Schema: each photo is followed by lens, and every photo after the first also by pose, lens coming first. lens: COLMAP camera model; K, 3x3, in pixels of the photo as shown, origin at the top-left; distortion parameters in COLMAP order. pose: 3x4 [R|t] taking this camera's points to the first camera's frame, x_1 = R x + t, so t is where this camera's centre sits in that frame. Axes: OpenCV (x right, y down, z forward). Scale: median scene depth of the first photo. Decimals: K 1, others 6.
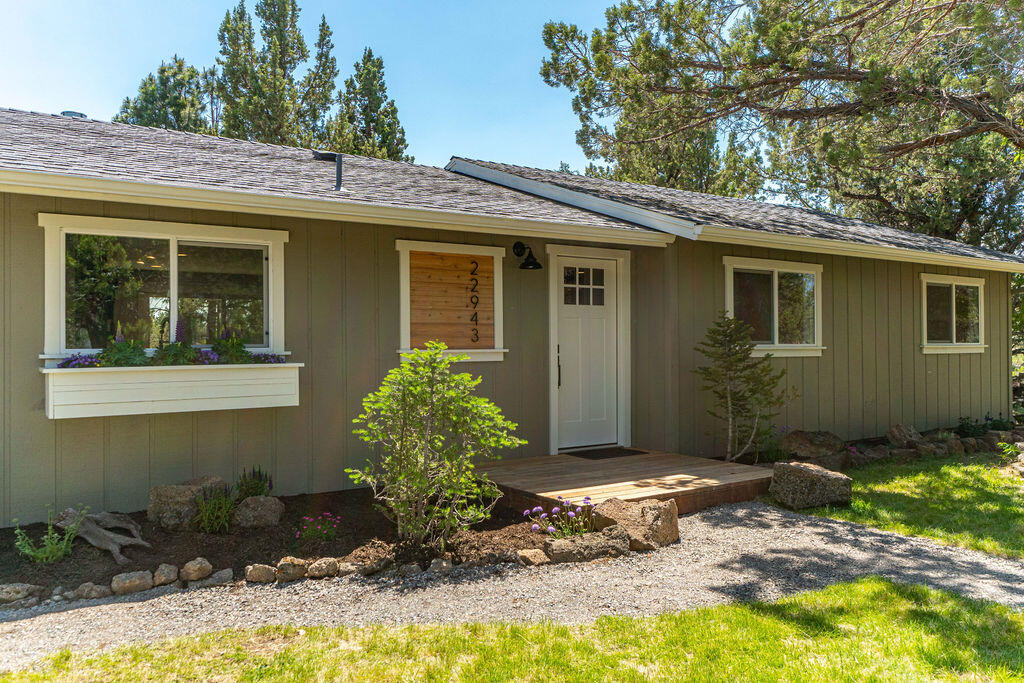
lens RADIAL K [[800.9, 0, 517.4], [0, 800.9, 325.2], [0, 0, 1]] dist [-0.001618, -0.002009]
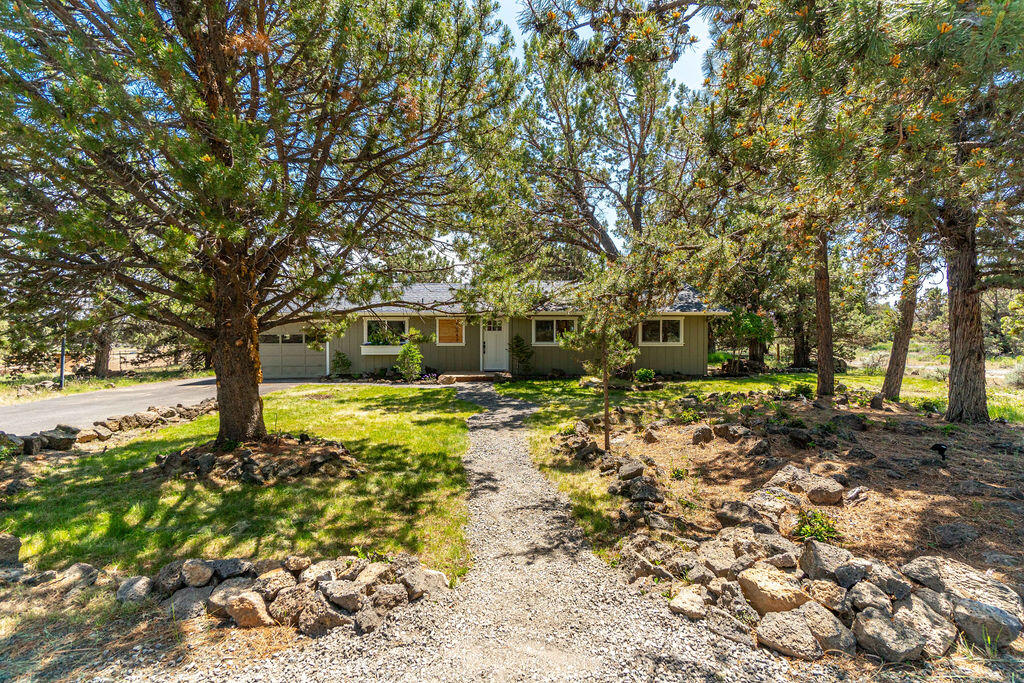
lens RADIAL K [[481.9, 0, 517.4], [0, 481.9, 336.8], [0, 0, 1]] dist [-0.002595, -0.000387]
pose [[0.841706, 0.005063, -0.539912, 1.483723], [0.005880, 0.999811, 0.018542, -0.042493], [0.539904, -0.018781, 0.841517, -0.862191]]
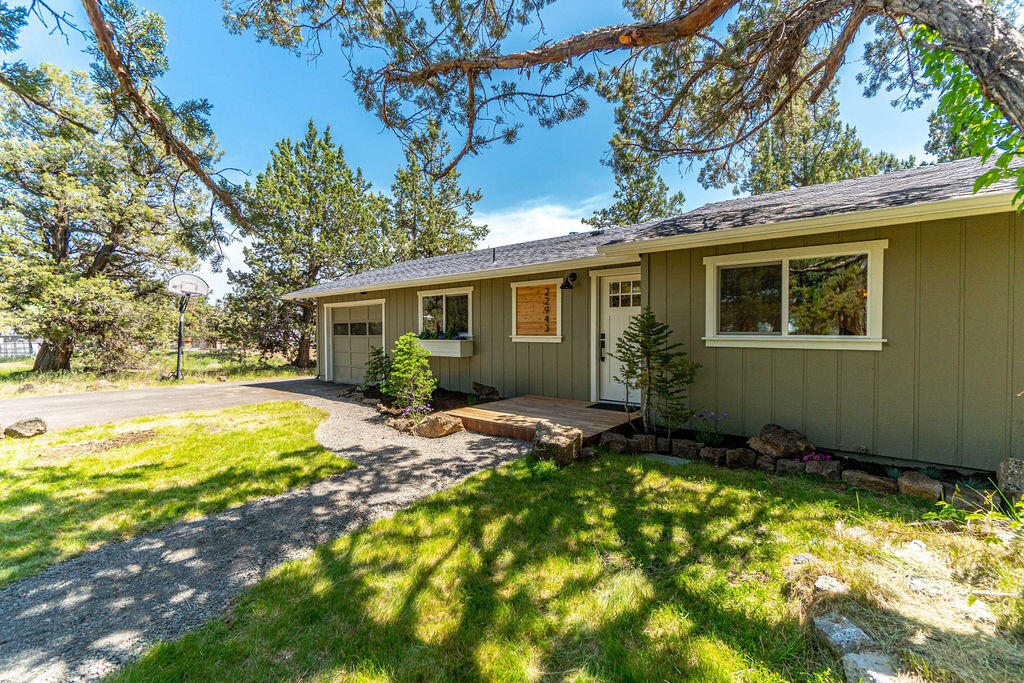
lens RADIAL K [[445.7, 0, 514.2], [0, 445.7, 333.4], [0, 0, 1]] dist [-0.001258, -0.000194]
pose [[0.277142, 0.009817, -0.960779, 0.892515], [0.023467, 0.999580, 0.016982, 0.005290], [0.960542, -0.027253, 0.276795, 0.631813]]
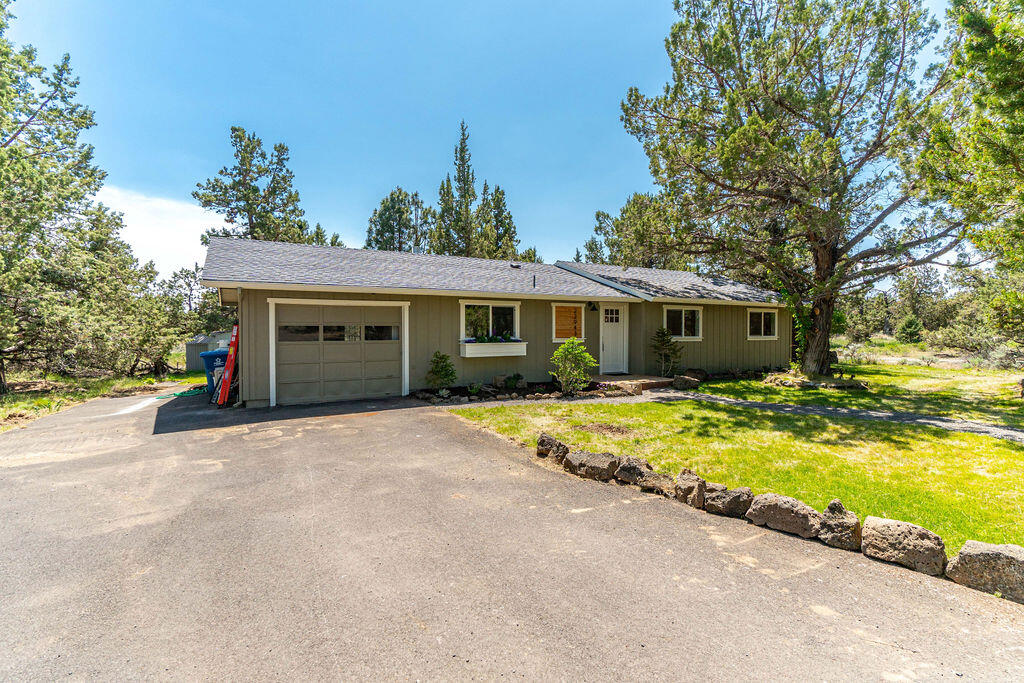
lens RADIAL K [[481.9, 0, 517.4], [0, 481.9, 336.8], [0, 0, 1]] dist [-0.002595, -0.000387]
pose [[0.996627, 0.009374, -0.081528, -0.120374], [-0.006213, 0.999222, 0.038939, -0.042364], [0.081829, -0.038301, 0.995910, -0.794484]]
